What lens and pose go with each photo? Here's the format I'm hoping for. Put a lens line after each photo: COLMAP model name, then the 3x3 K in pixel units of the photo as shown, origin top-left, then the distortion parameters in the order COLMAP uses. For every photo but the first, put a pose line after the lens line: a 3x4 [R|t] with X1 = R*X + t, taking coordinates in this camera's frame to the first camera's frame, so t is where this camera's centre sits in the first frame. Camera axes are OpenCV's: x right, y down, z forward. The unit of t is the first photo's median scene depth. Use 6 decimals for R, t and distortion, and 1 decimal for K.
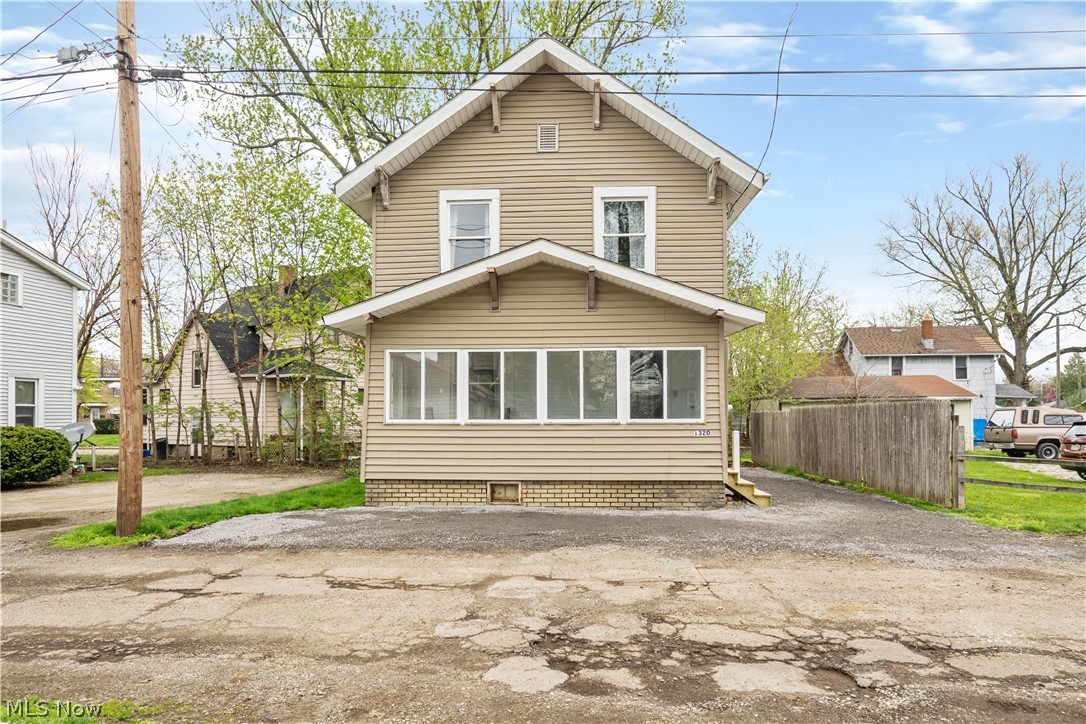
lens RADIAL K [[617.6, 0, 544.0], [0, 617.6, 408.0], [0, 0, 1]] dist [0.003509, 0.002832]
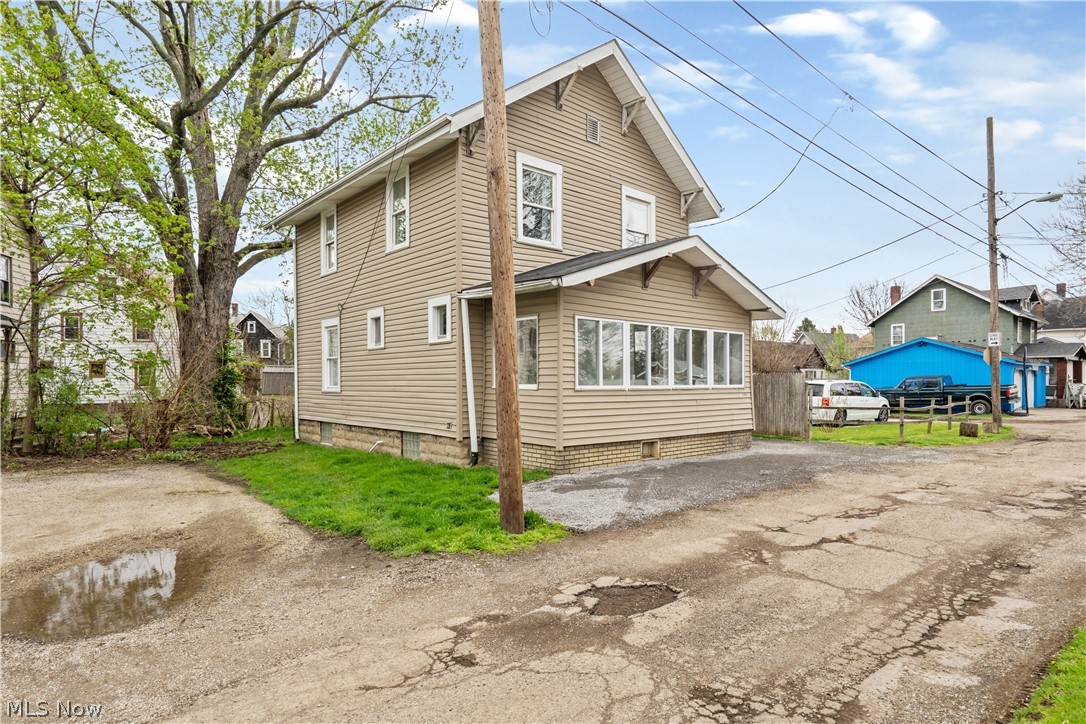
lens RADIAL K [[605.9, 0, 543.7], [0, 605.9, 385.7], [0, 0, 1]] dist [0.001978, 0.000282]
pose [[0.716955, -0.002536, 0.697115, -0.996214], [-0.009867, 0.999856, 0.013786, 0.005744], [-0.697049, -0.016763, 0.716827, 0.342788]]
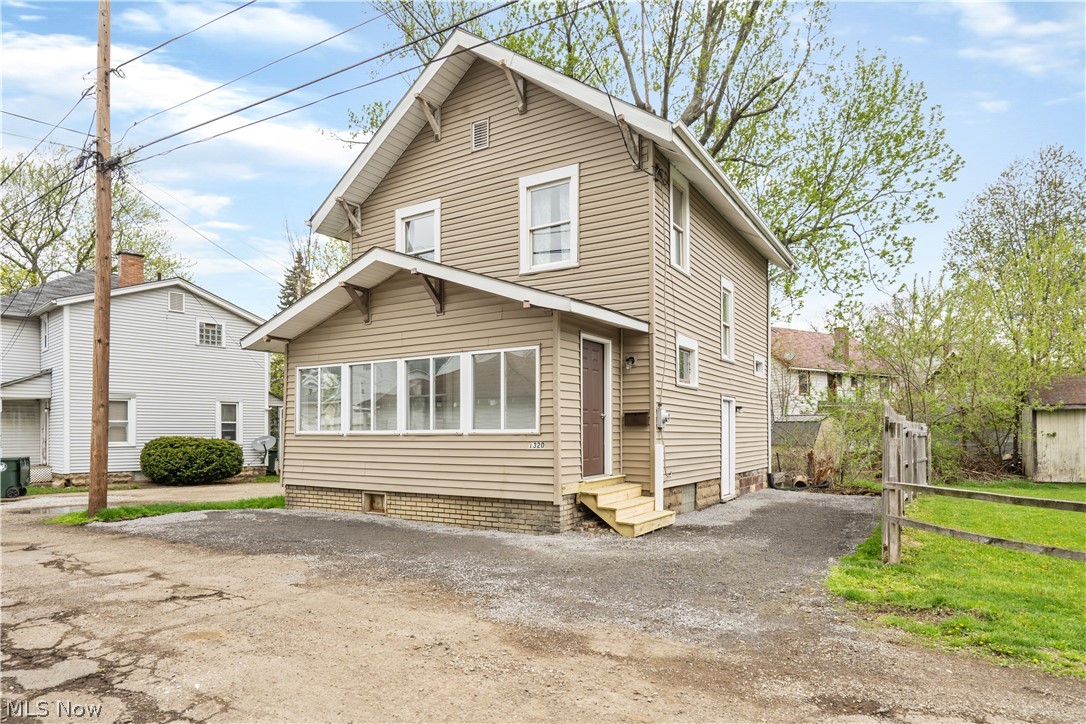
lens RADIAL K [[639.8, 0, 541.5], [0, 639.8, 432.2], [0, 0, 1]] dist [0.002513, 0.000821]
pose [[0.874883, -0.001551, -0.484332, 0.692357], [0.007057, 0.999930, 0.009545, 0.013548], [0.484283, -0.011769, 0.874832, 0.219893]]
